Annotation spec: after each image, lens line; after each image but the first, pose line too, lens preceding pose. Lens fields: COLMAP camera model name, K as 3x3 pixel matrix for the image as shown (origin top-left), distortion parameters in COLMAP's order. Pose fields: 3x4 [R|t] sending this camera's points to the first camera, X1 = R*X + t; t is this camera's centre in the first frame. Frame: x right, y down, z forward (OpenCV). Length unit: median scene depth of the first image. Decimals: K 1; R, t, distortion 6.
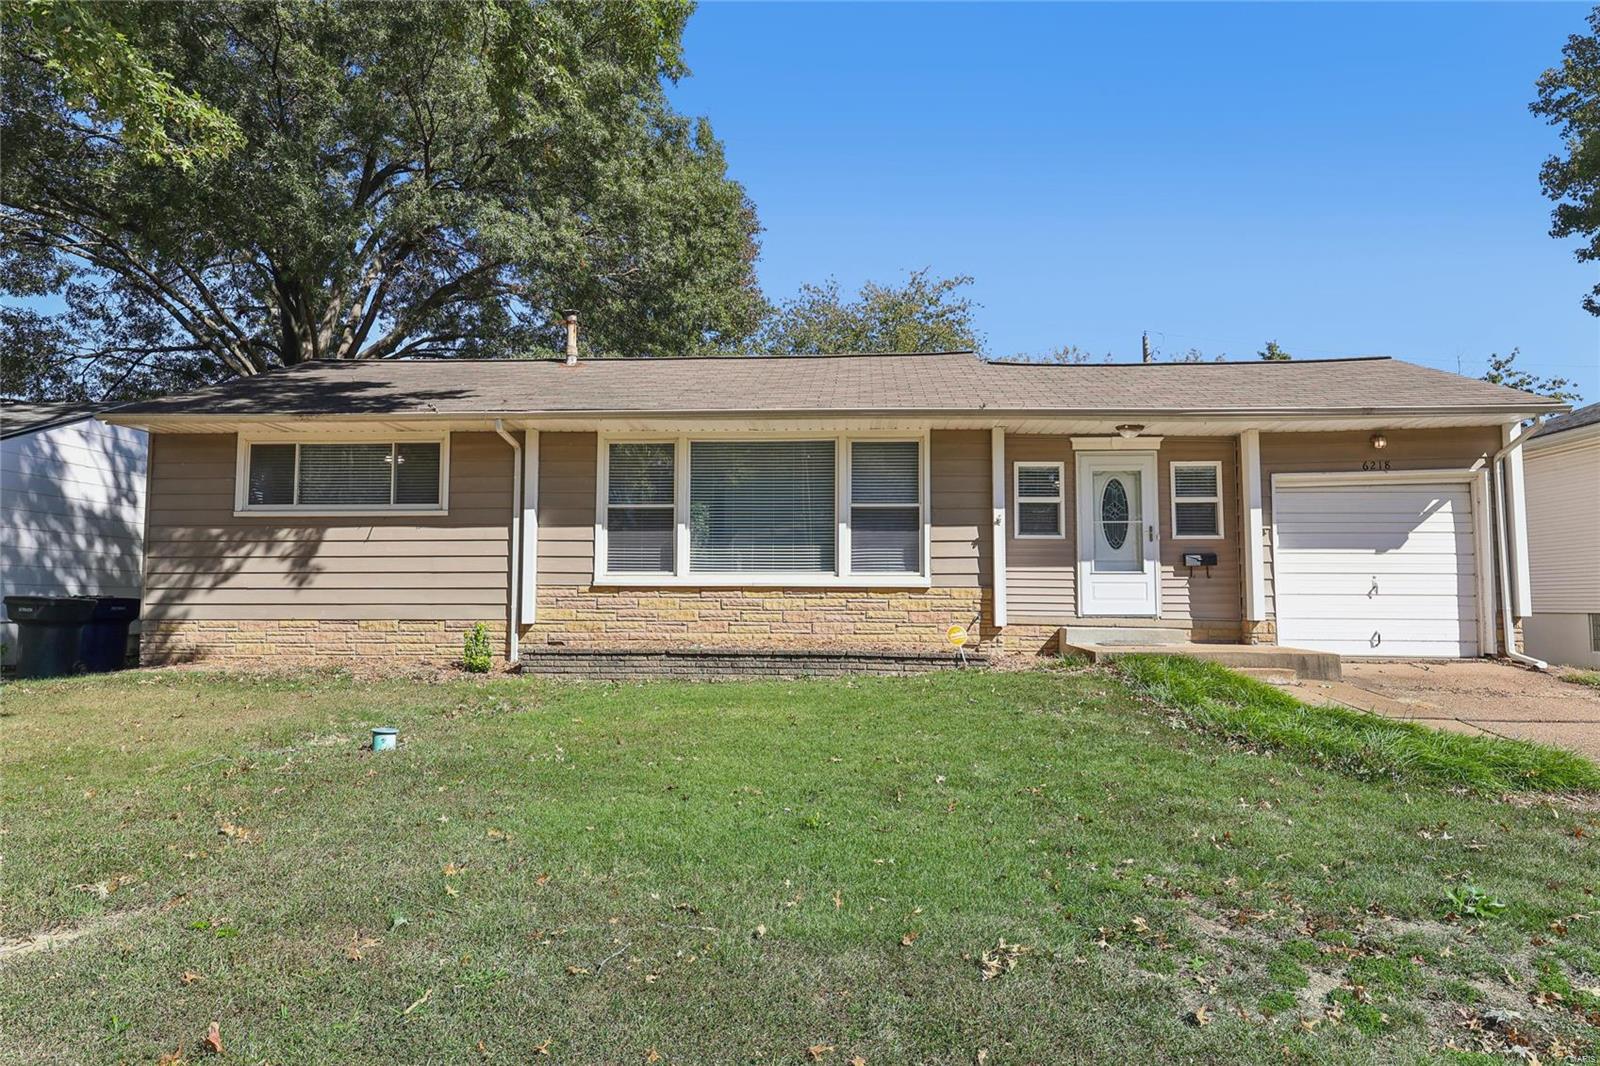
lens RADIAL K [[986.6, 0, 800.0], [0, 986.6, 533.0], [0, 0, 1]] dist [0.007437, 0.002070]
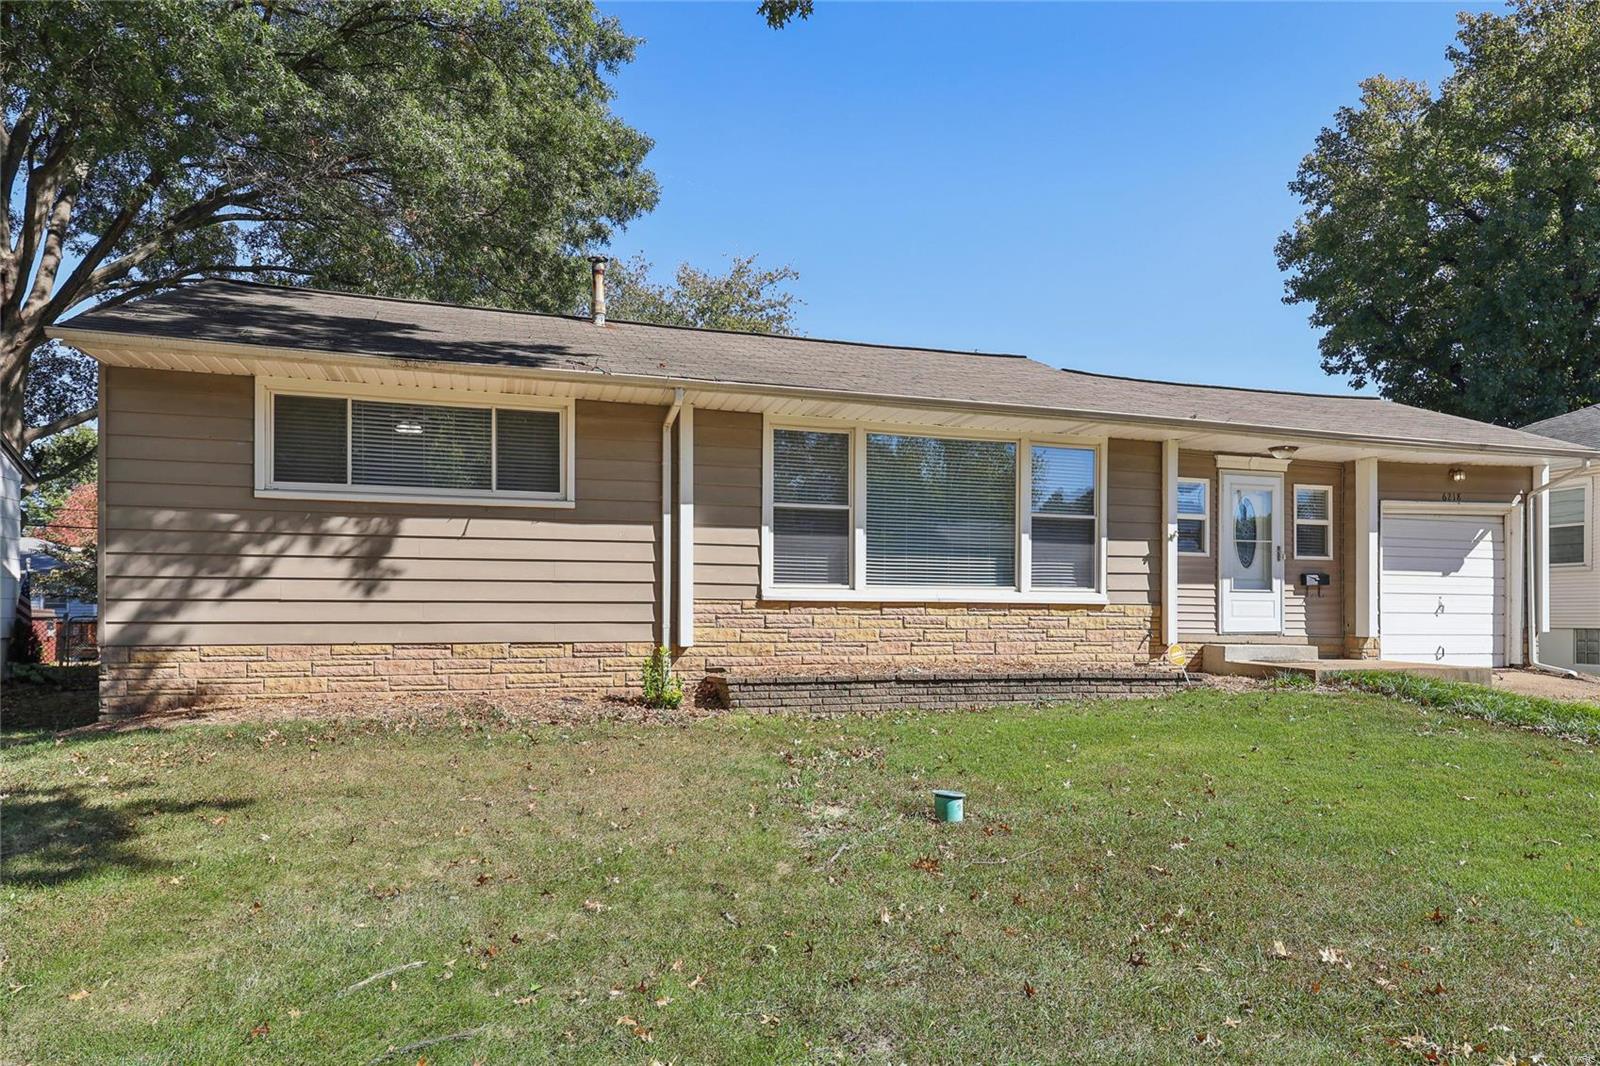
lens RADIAL K [[1024.7, 0, 800.0], [0, 1024.7, 595.5], [0, 0, 1]] dist [0.006673, 0.001900]
pose [[0.927040, 0.008502, 0.374867, -0.501758], [-0.028448, 0.998456, 0.047708, 0.007503], [-0.373883, -0.054891, 0.925850, 0.189684]]
